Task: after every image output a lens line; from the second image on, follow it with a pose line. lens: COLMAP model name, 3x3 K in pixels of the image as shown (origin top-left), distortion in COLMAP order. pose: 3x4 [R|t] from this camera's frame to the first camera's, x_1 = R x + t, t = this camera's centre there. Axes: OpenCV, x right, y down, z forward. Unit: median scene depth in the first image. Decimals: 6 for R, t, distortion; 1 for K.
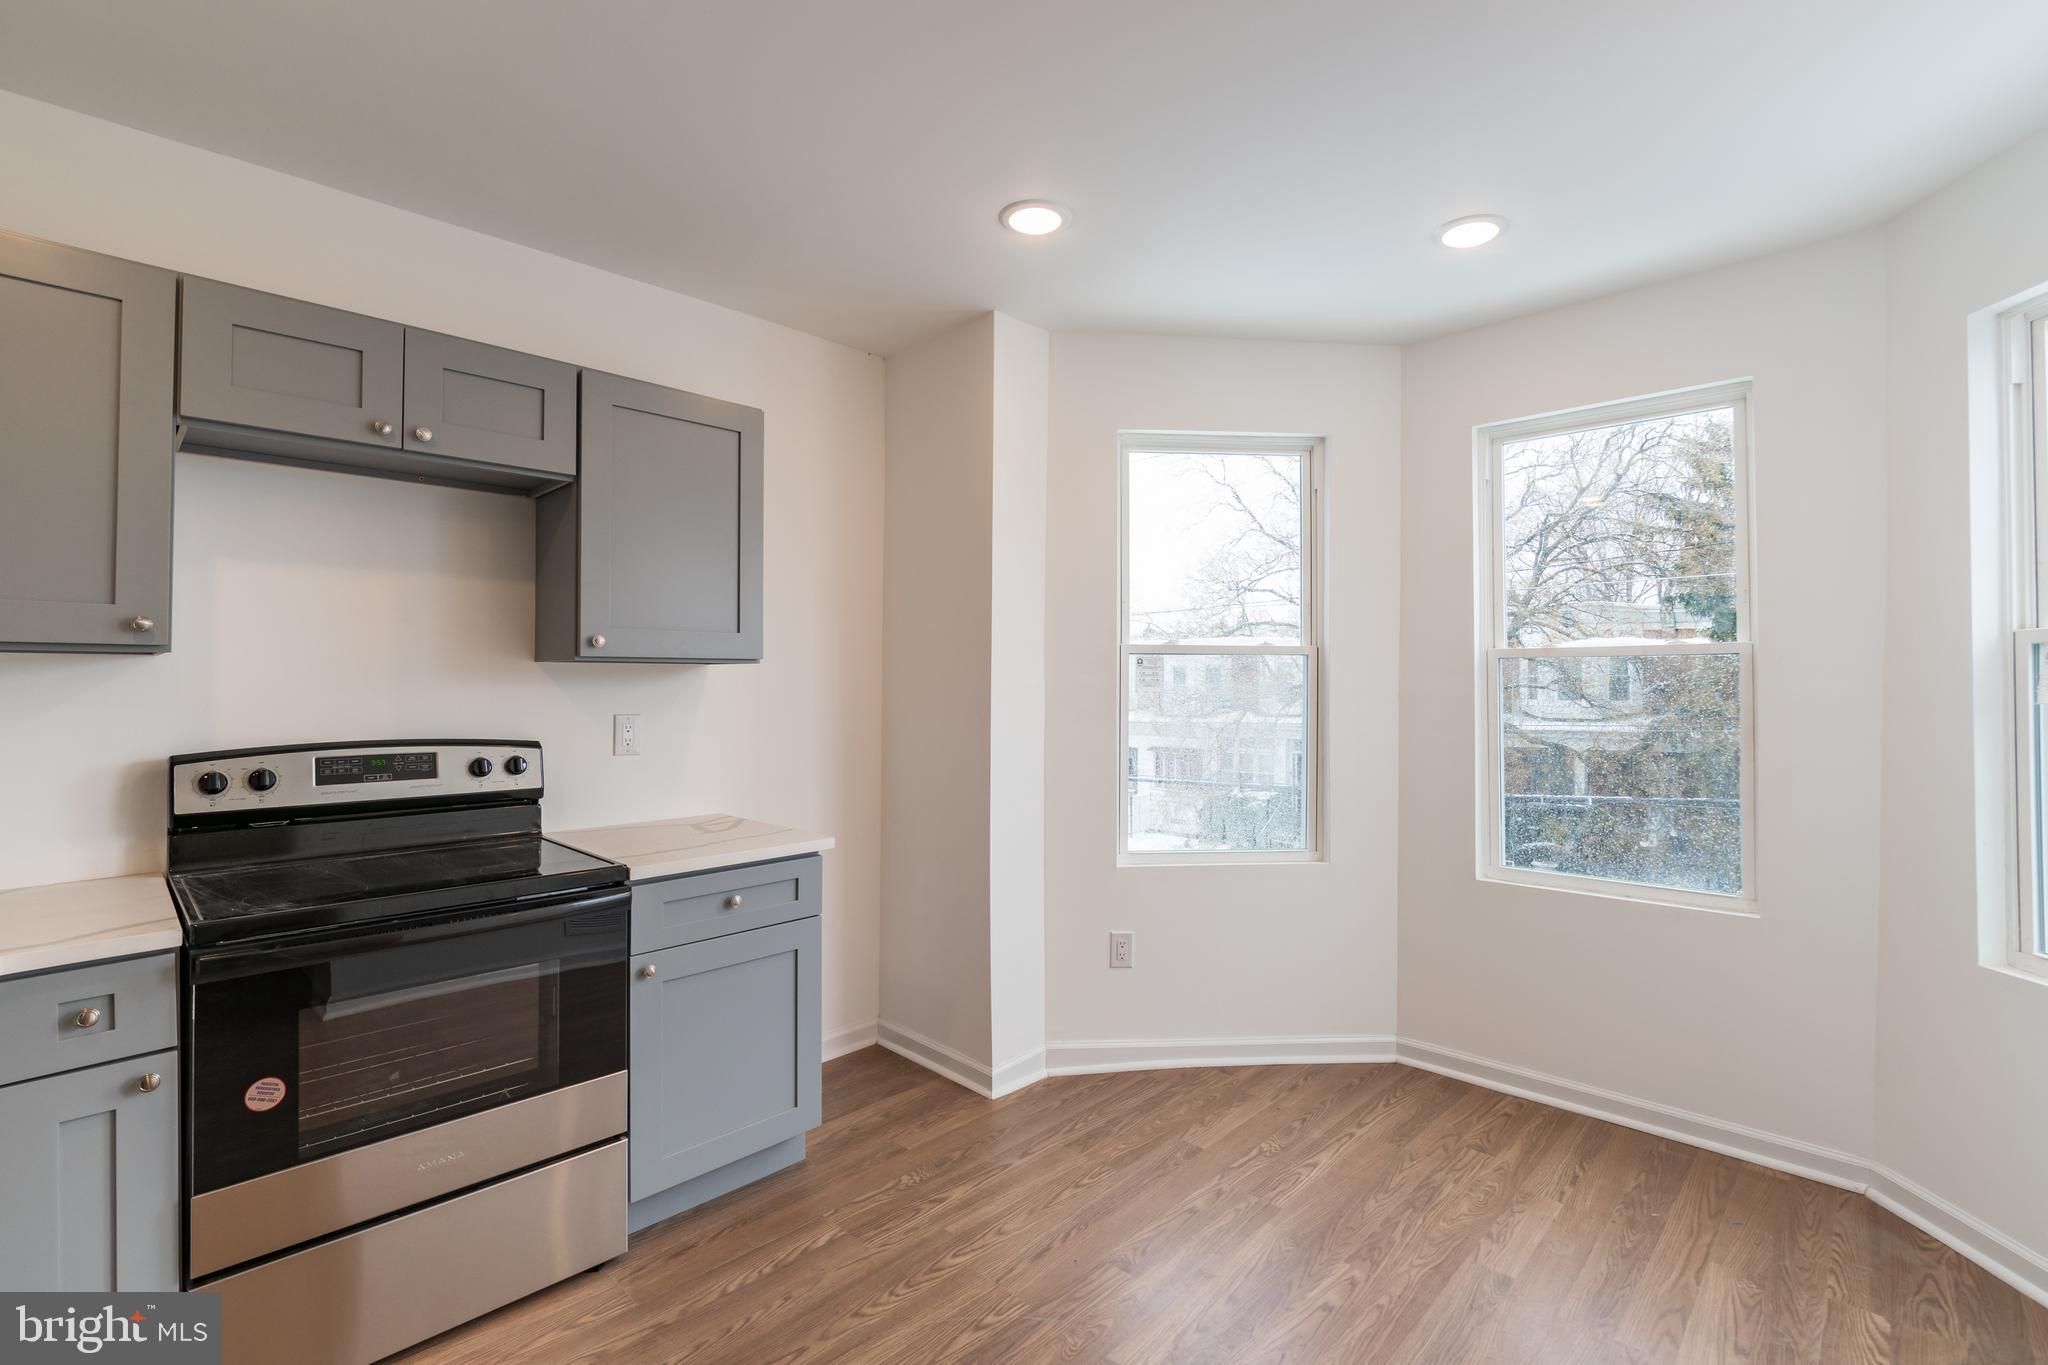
lens RADIAL K [[926.1, 0, 1038.8], [0, 926.1, 668.6], [0, 0, 1]] dist [-0.018960, 0.007308]
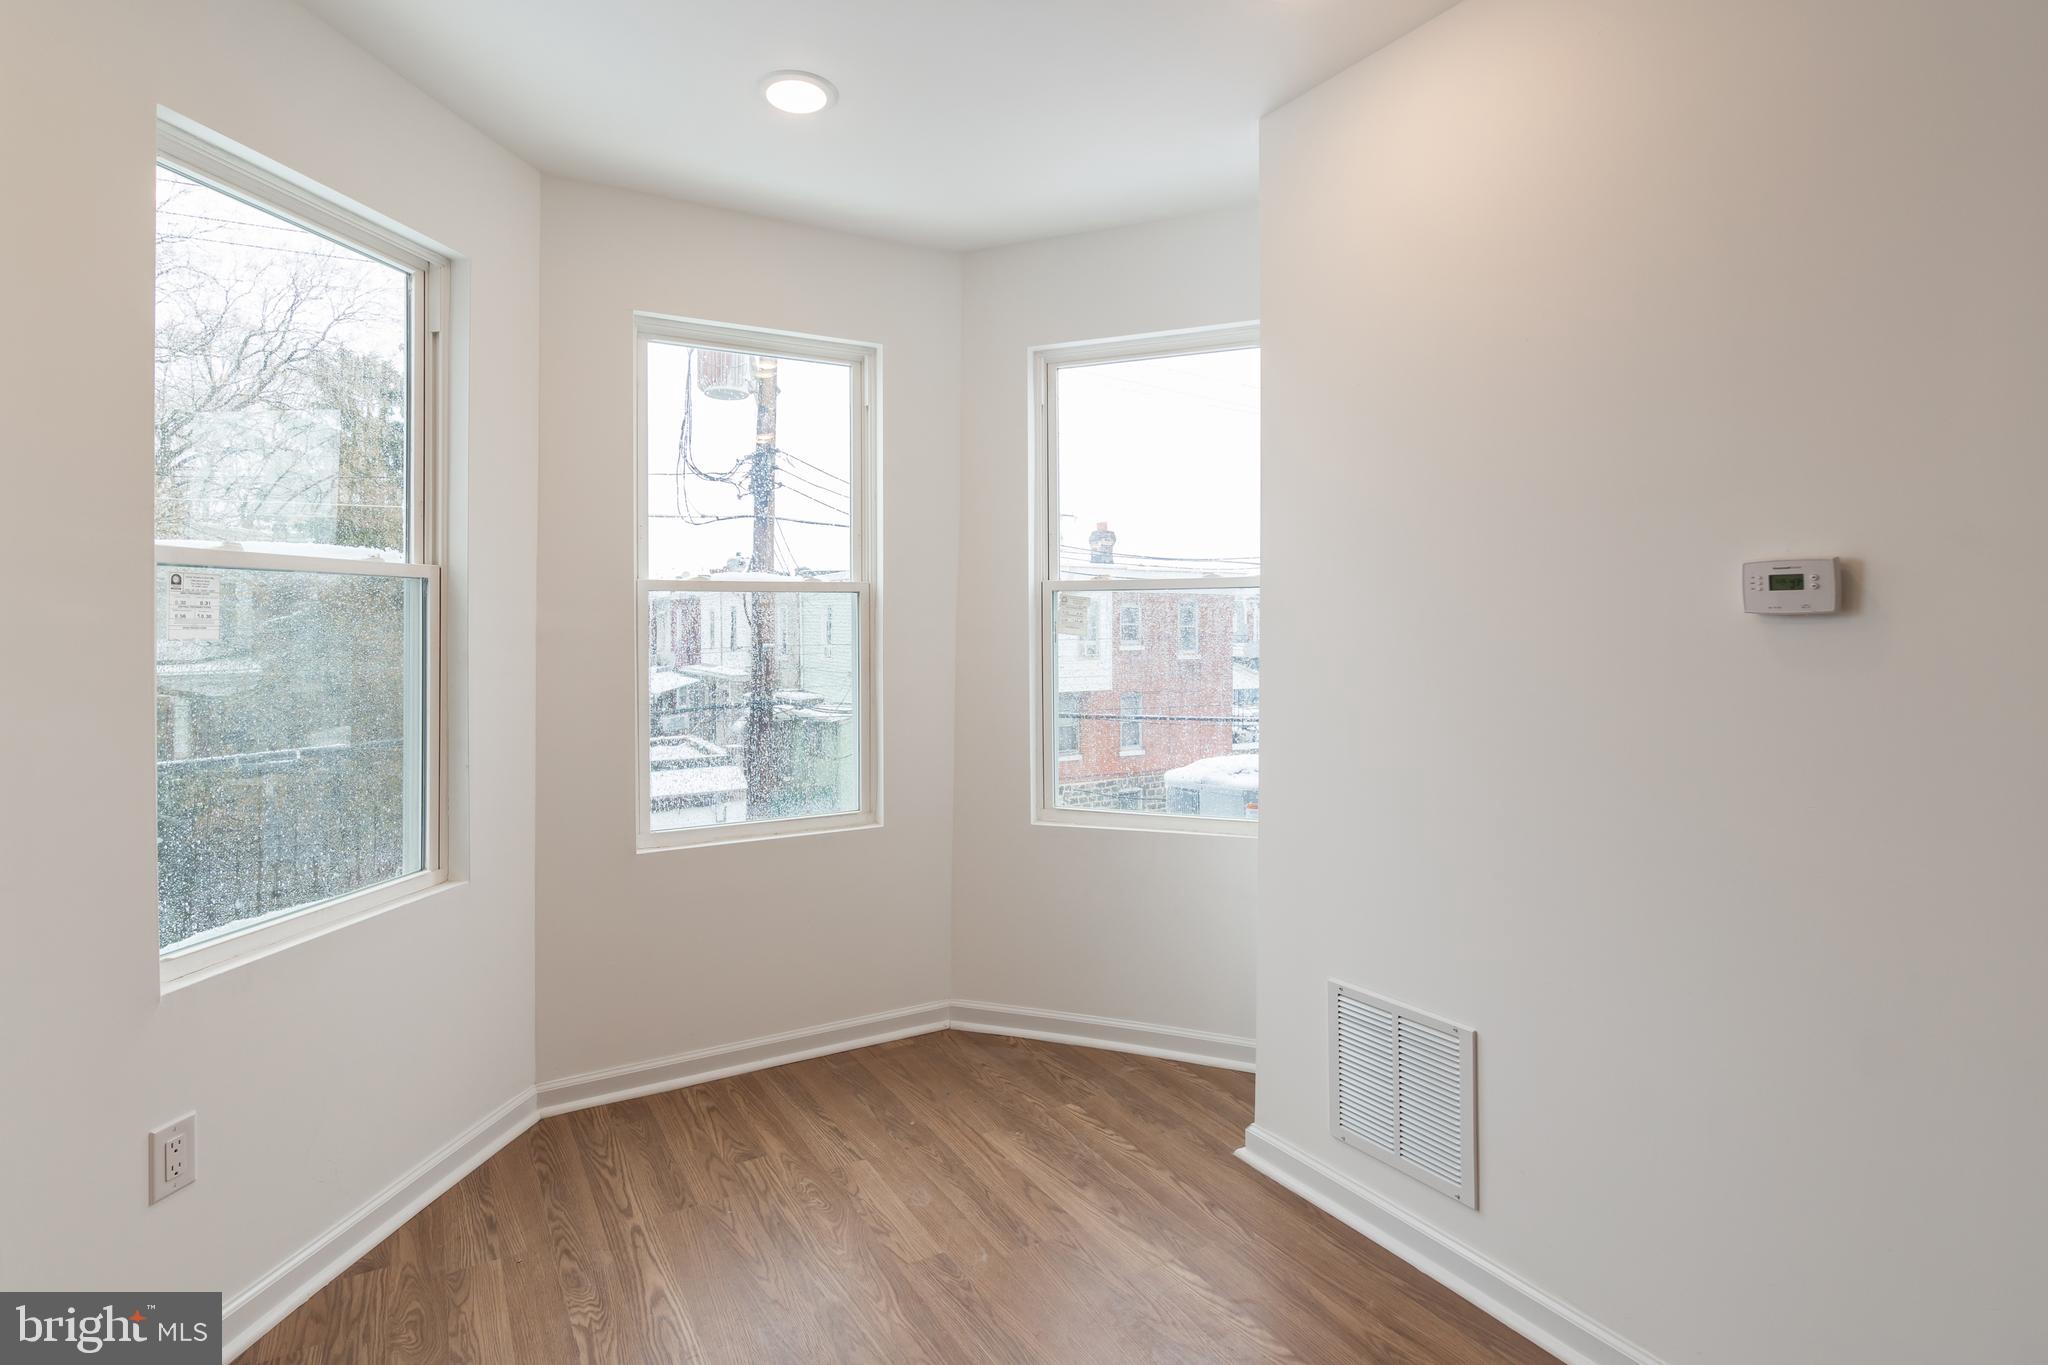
lens RADIAL K [[963.3, 0, 1023.9], [0, 963.3, 627.9], [0, 0, 1]] dist [-0.004431, -0.000381]
pose [[0.317190, -0.010703, 0.948301, -0.318632], [-0.013445, 0.999785, 0.015781, 0.005434], [-0.948267, -0.017756, 0.316978, 0.512338]]
